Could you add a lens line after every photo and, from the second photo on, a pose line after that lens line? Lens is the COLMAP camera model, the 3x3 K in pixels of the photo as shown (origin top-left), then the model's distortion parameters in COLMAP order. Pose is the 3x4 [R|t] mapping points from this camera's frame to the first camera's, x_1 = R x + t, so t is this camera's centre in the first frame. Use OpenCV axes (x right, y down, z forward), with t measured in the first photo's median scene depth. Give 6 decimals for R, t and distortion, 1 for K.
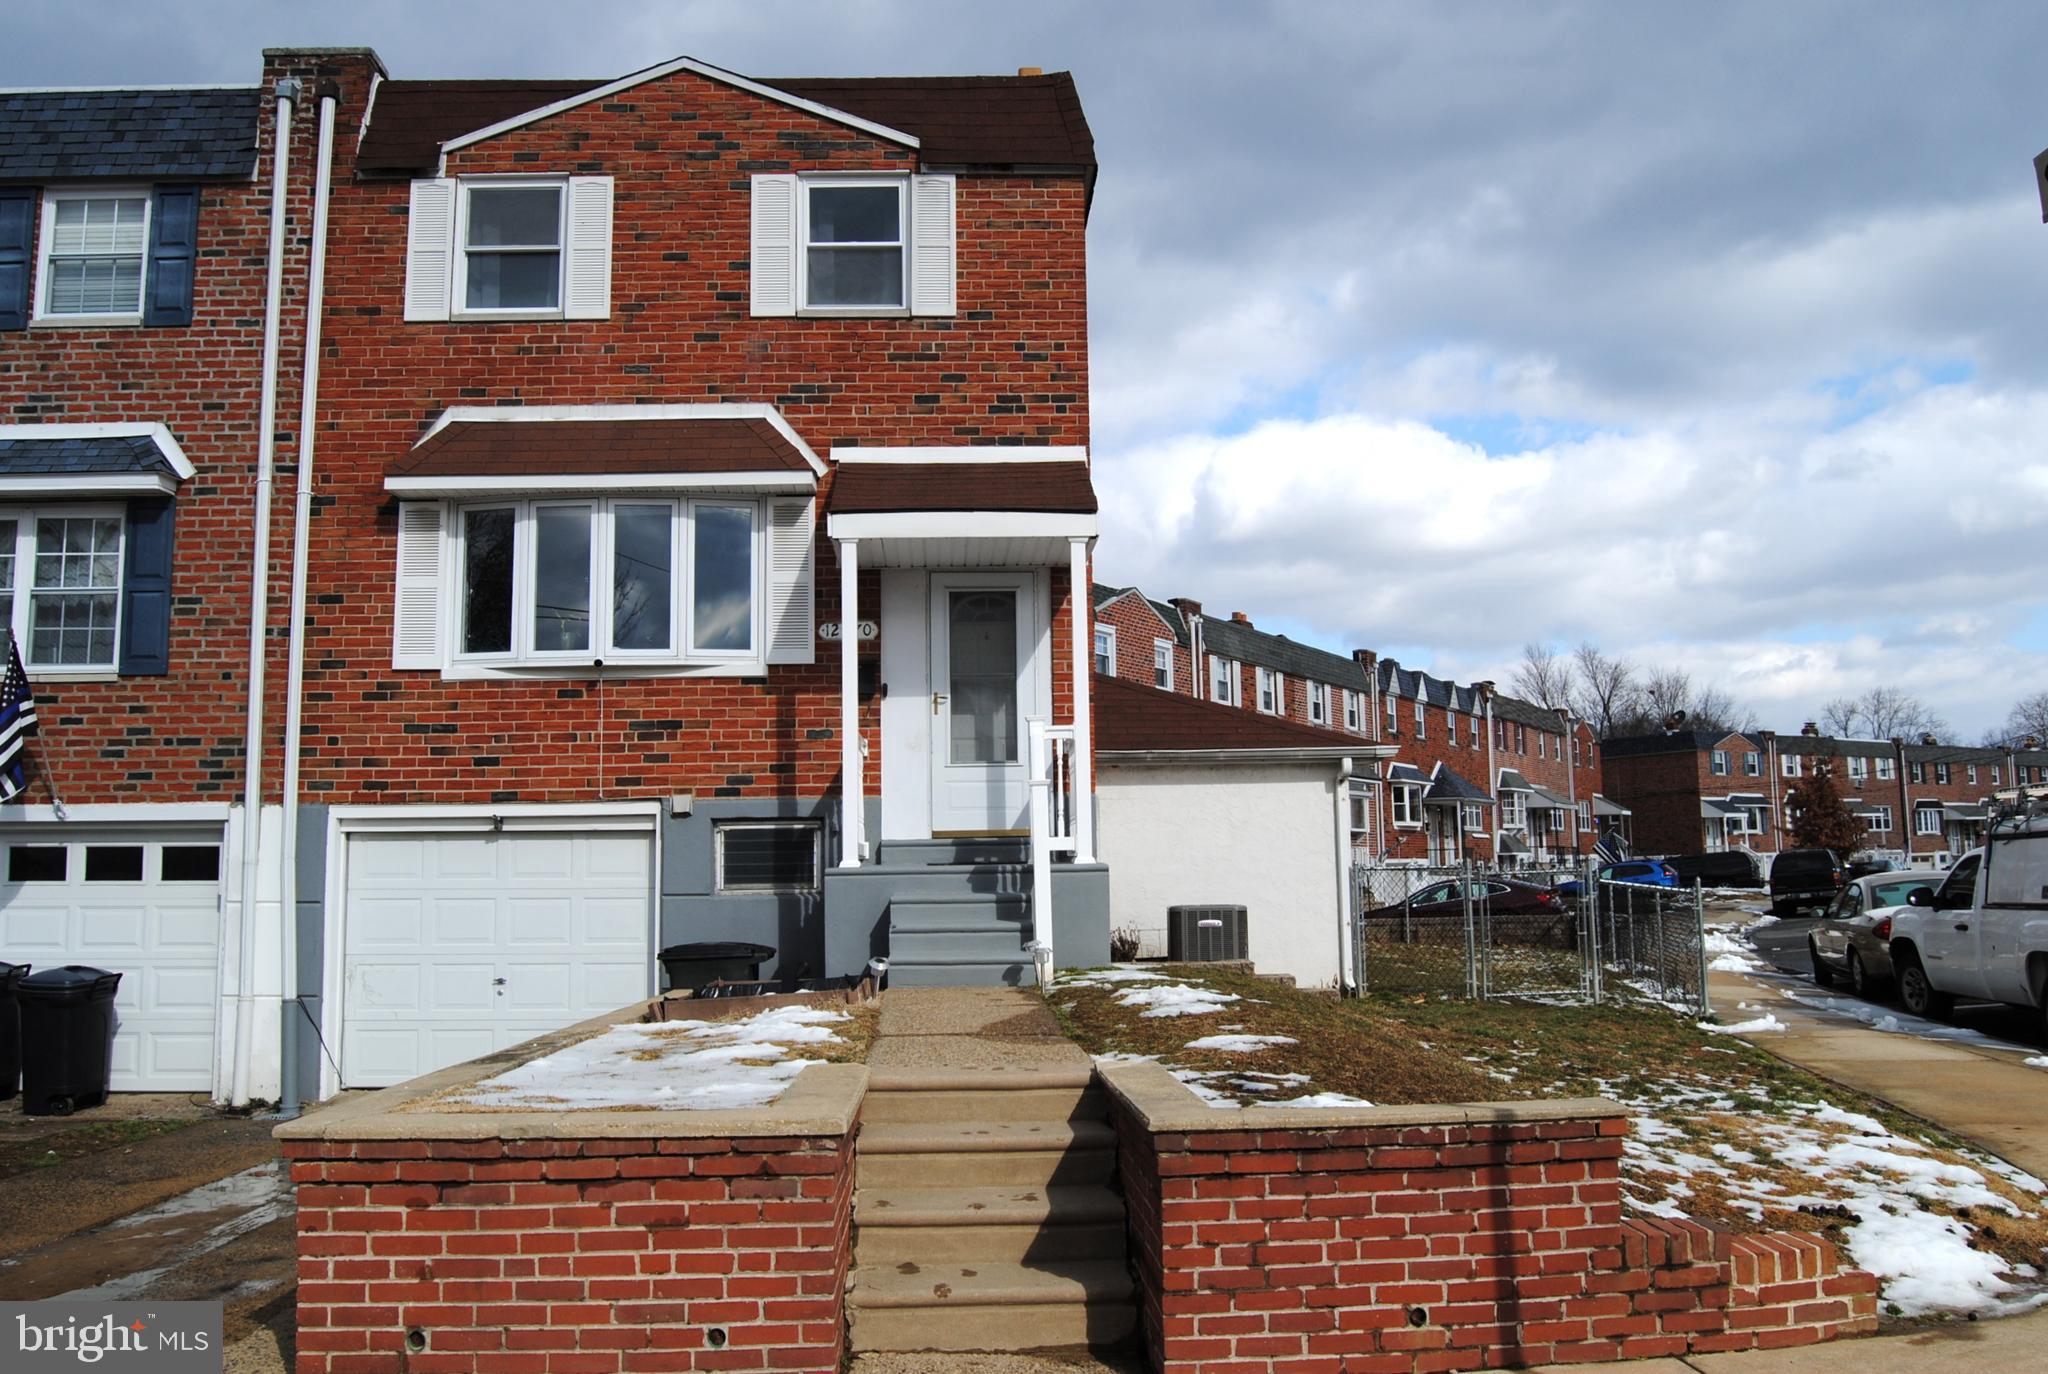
lens RADIAL K [[1682.1, 0, 1035.1], [0, 1682.1, 666.6], [0, 0, 1]] dist [-0.099298, 0.042475]
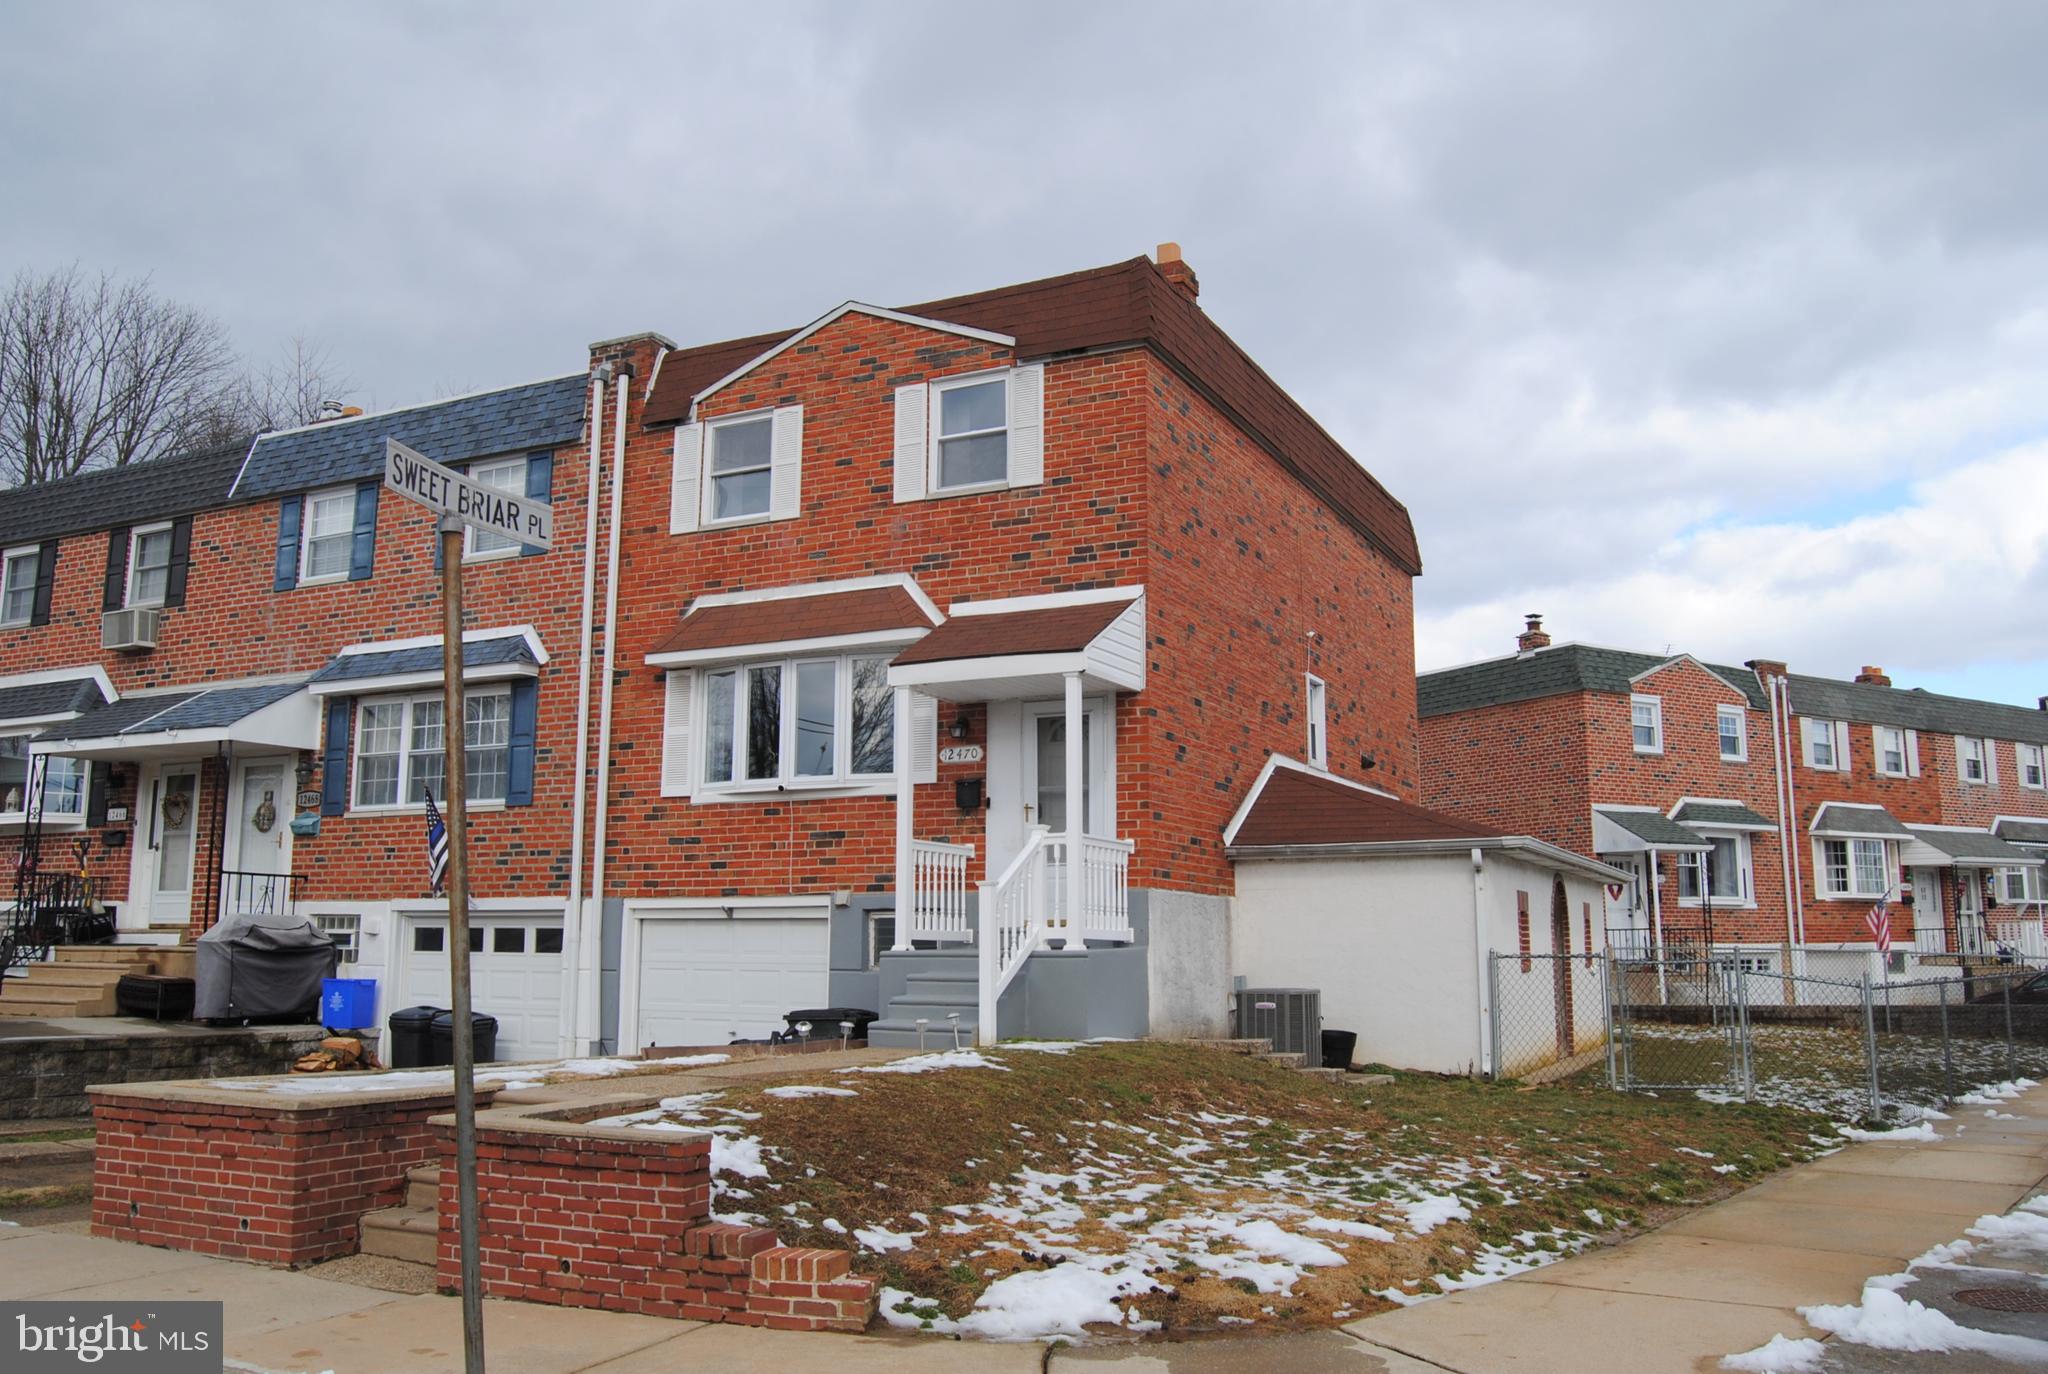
lens RADIAL K [[1682.1, 0, 1035.1], [0, 1682.1, 666.6], [0, 0, 1]] dist [-0.099298, 0.042475]
pose [[0.876640, -0.064627, -0.476786, 0.520275], [0.044960, 0.997605, -0.052557, -0.018482], [0.479041, 0.024637, 0.877447, -0.044172]]
